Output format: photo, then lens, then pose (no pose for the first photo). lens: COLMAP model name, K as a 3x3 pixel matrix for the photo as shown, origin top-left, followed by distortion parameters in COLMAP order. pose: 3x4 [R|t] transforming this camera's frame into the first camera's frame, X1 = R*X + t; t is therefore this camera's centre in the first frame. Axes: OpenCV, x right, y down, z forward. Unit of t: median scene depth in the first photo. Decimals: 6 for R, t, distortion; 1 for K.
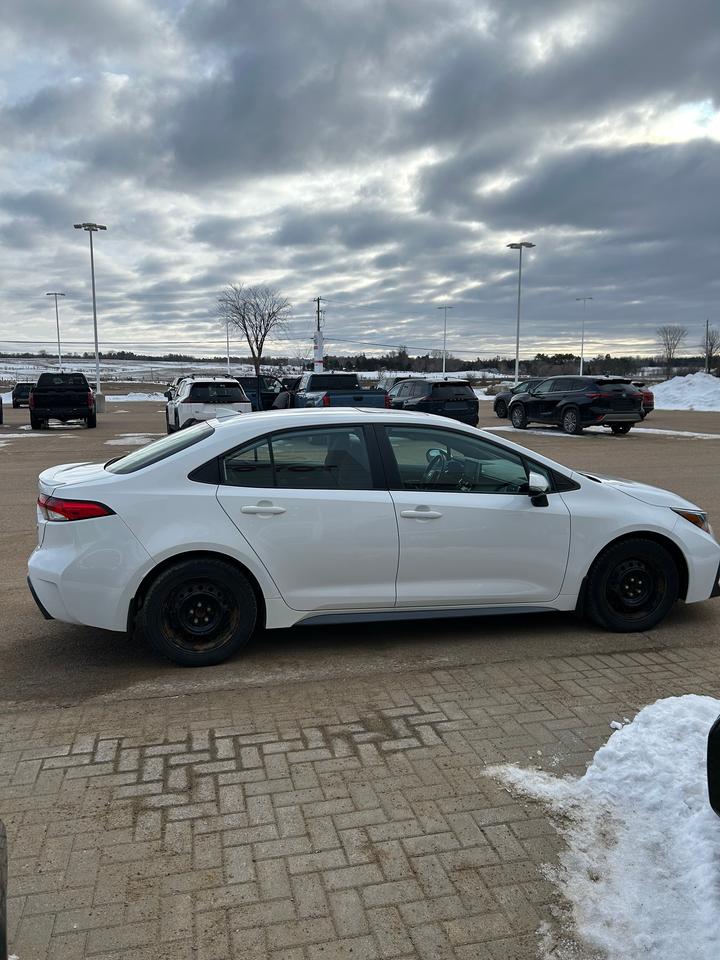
lens RADIAL K [[739.9, 0, 360.0], [0, 739.9, 480.0], [0, 0, 1]] dist [0.019090, -0.005579]
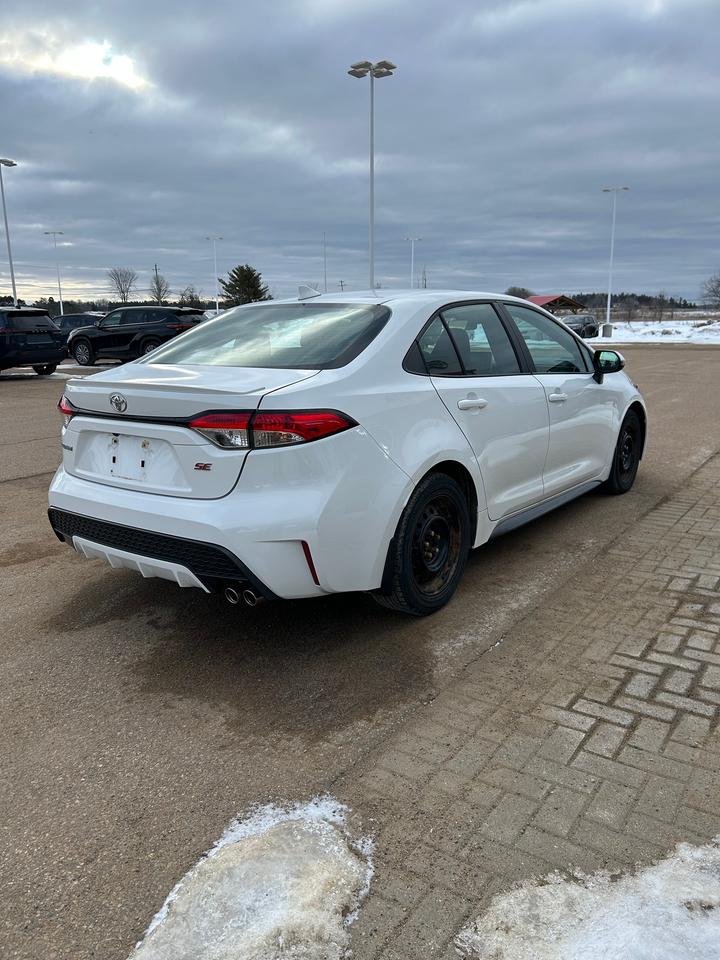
lens RADIAL K [[717.5, 0, 357.8], [0, 717.5, 506.5], [0, 0, 1]] dist [0.018736, -0.002982]
pose [[0.746609, -0.173511, 0.642238, -0.798696], [0.101118, 0.983770, 0.148230, 0.023311], [-0.657534, -0.045728, 0.752036, 0.523729]]
